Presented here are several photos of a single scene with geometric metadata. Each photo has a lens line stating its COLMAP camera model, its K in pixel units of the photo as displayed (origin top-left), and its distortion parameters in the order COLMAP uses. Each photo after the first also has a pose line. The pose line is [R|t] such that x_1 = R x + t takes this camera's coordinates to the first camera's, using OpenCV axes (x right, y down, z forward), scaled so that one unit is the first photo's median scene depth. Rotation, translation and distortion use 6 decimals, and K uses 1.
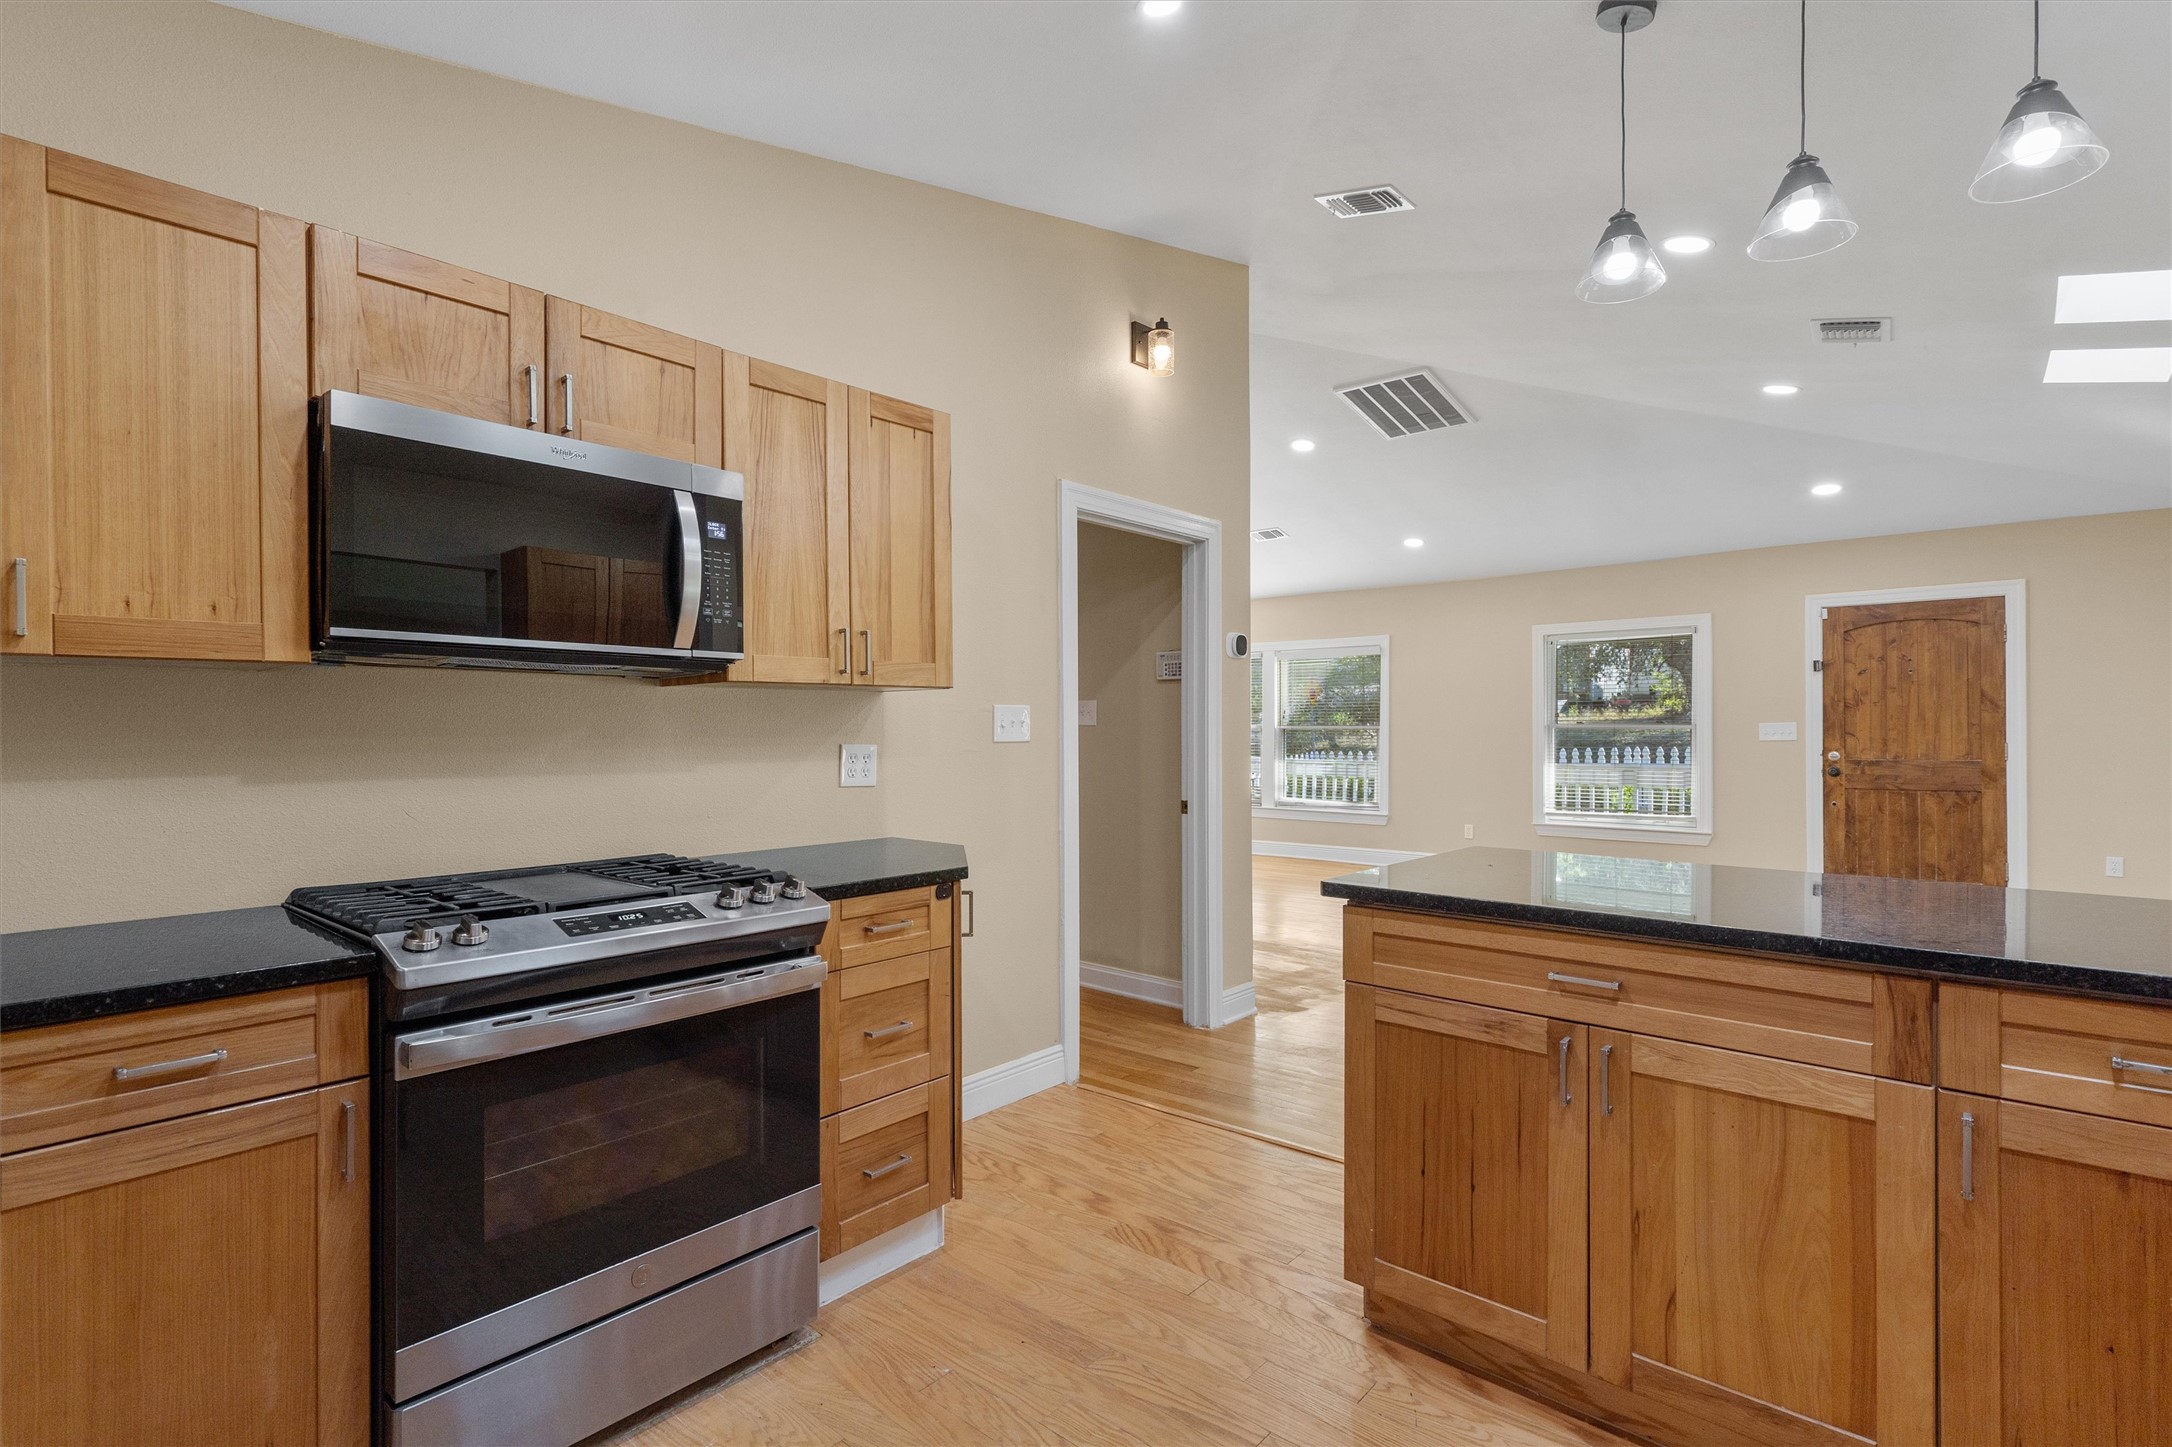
lens RADIAL K [[1031.0, 0, 1061.6], [0, 1031.0, 726.2], [0, 0, 1]] dist [0.000673, 0.000286]
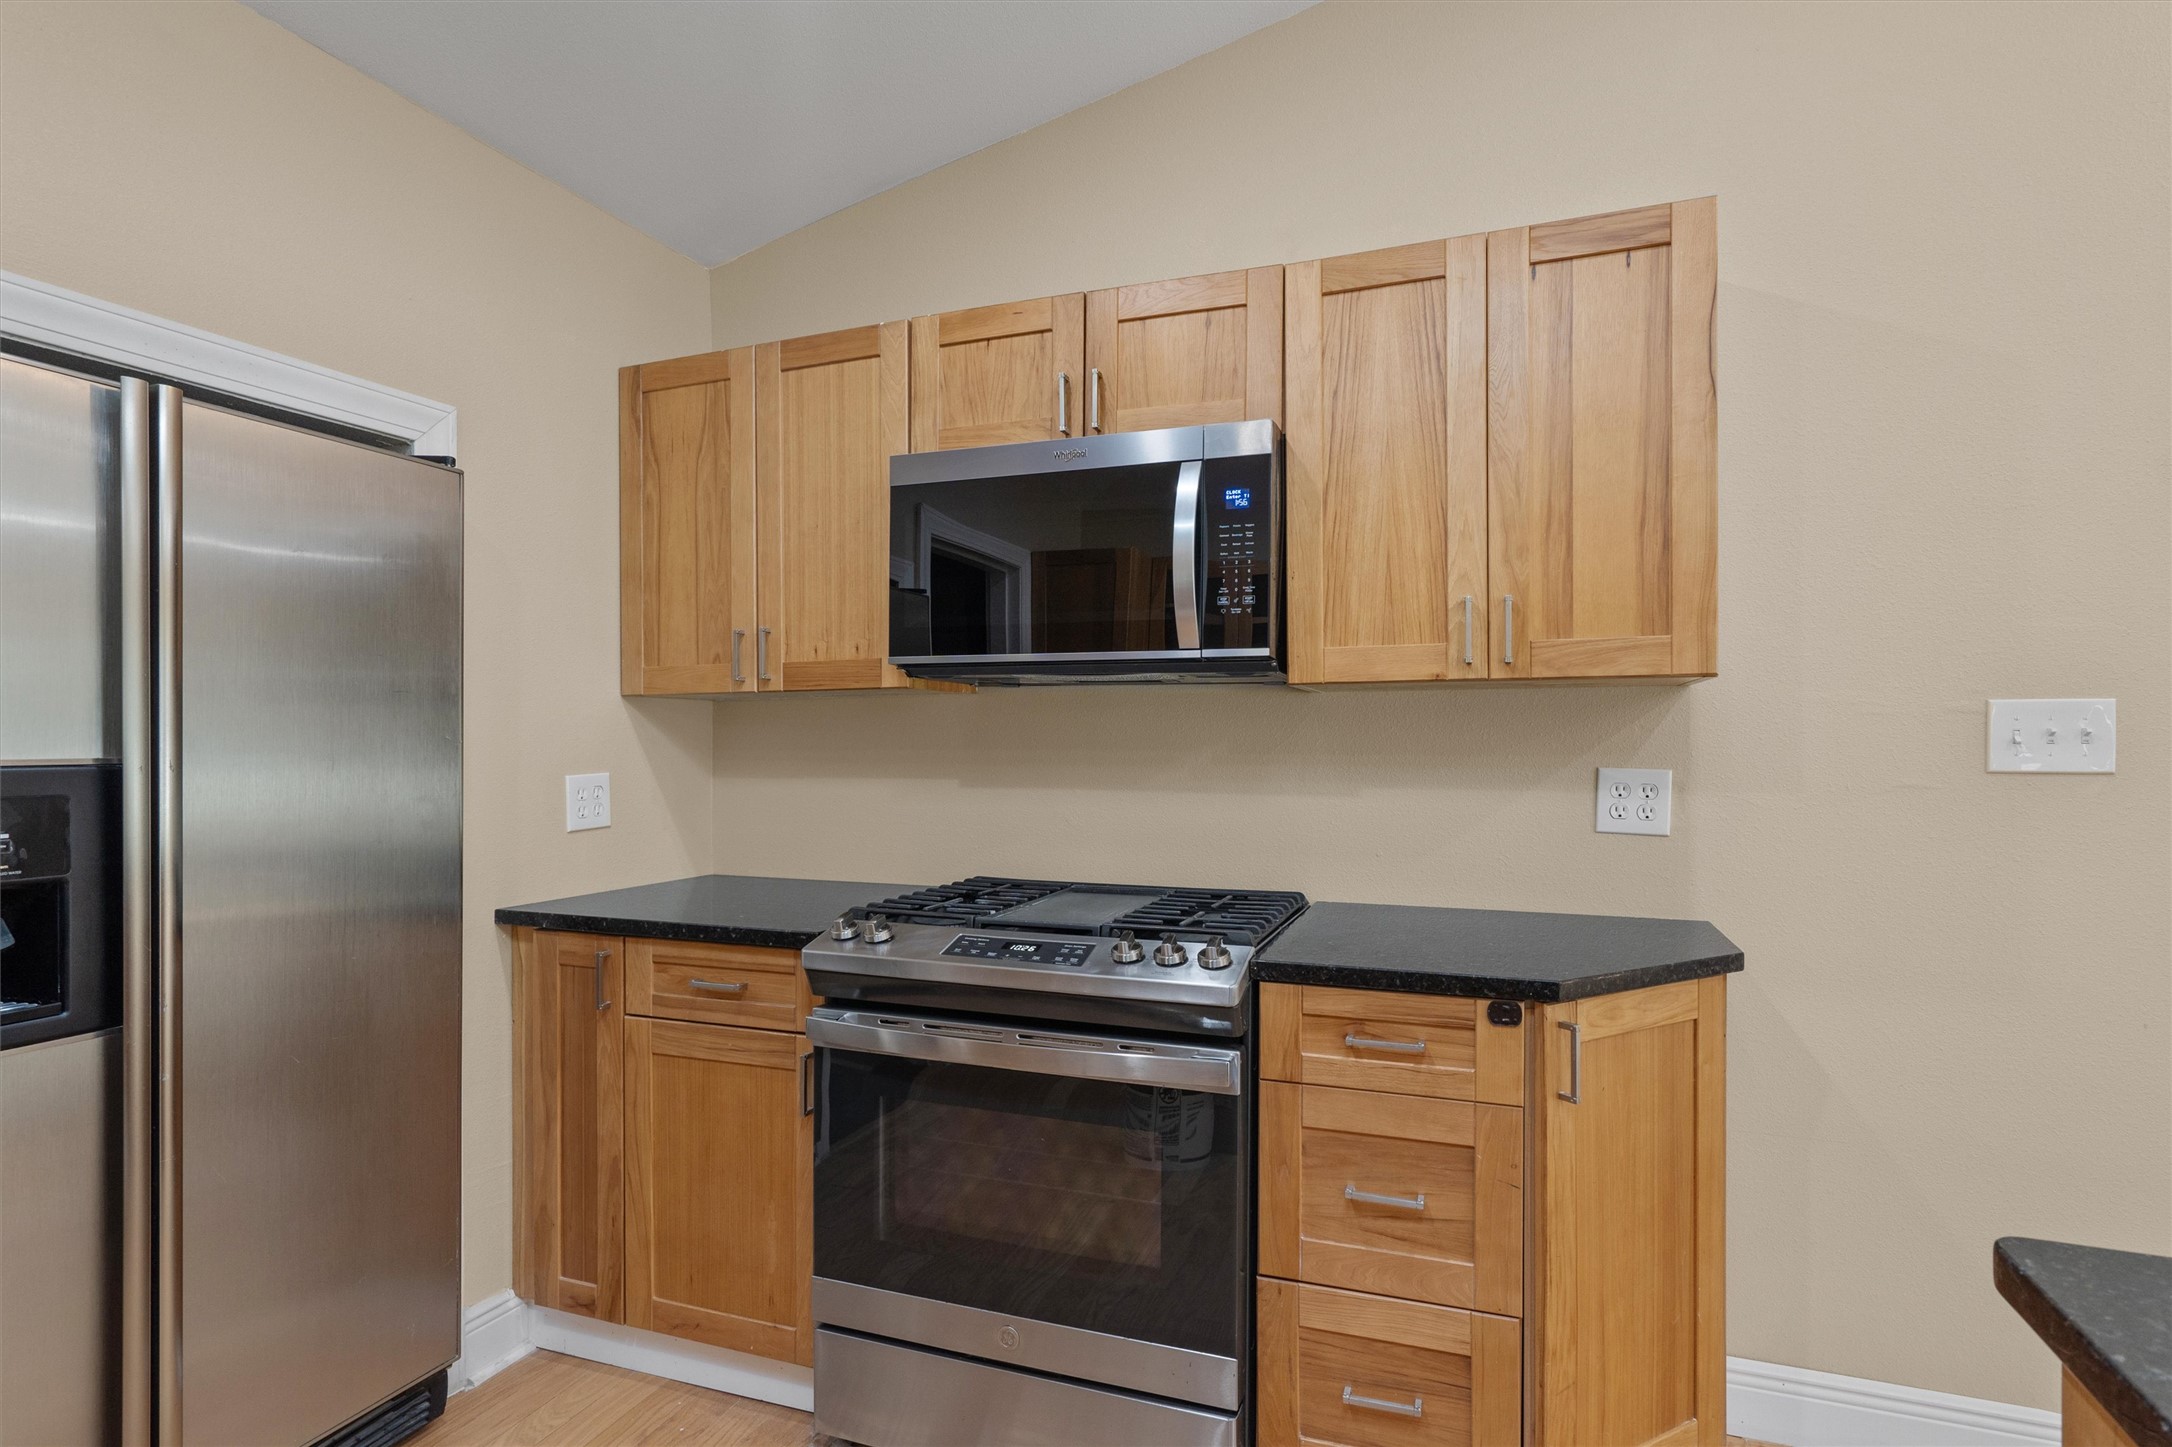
lens RADIAL K [[1133.8, 0, 1081.2], [0, 1133.8, 745.5], [0, 0, 1]] dist [0.003564, 0.000899]
pose [[0.356963, 0.007264, -0.934090, 0.366007], [0.000357, 0.999969, 0.007912, -0.002835], [0.934118, -0.003157, 0.356950, 0.457498]]
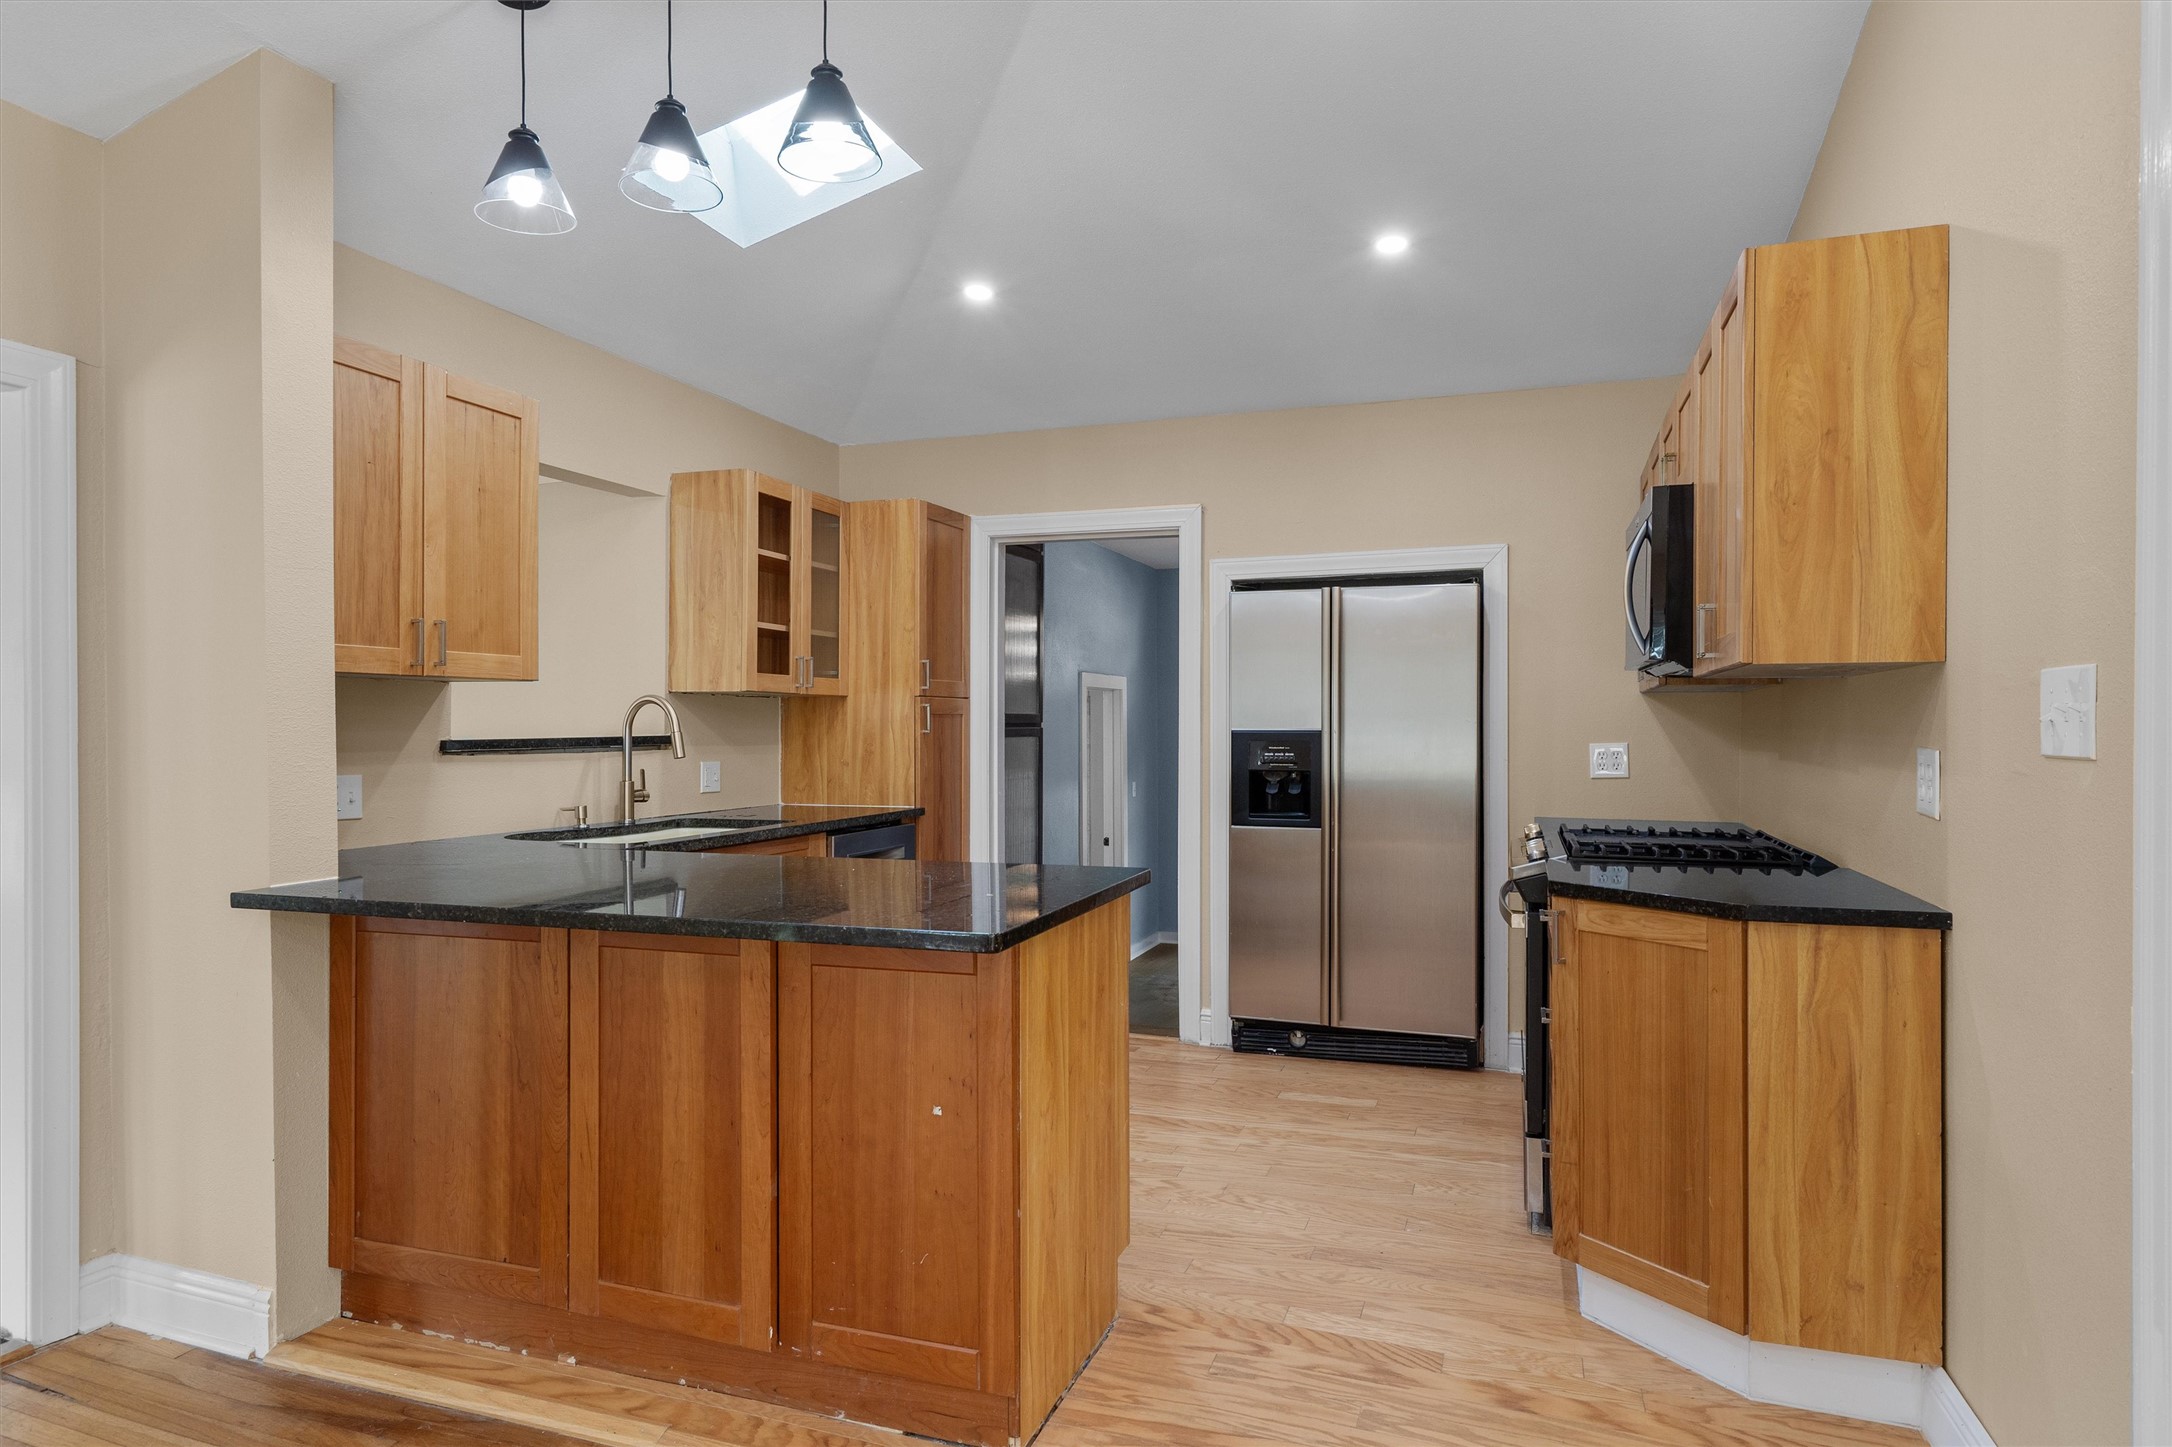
lens RADIAL K [[1232.1, 0, 1090.5], [0, 1232.1, 729.8], [0, 0, 1]] dist [0.001584, -0.000392]
pose [[-0.918178, 0.004175, -0.396146, 0.607298], [0.003015, 0.999989, 0.003551, 0.002107], [0.396157, 0.002066, -0.918181, 1.604515]]
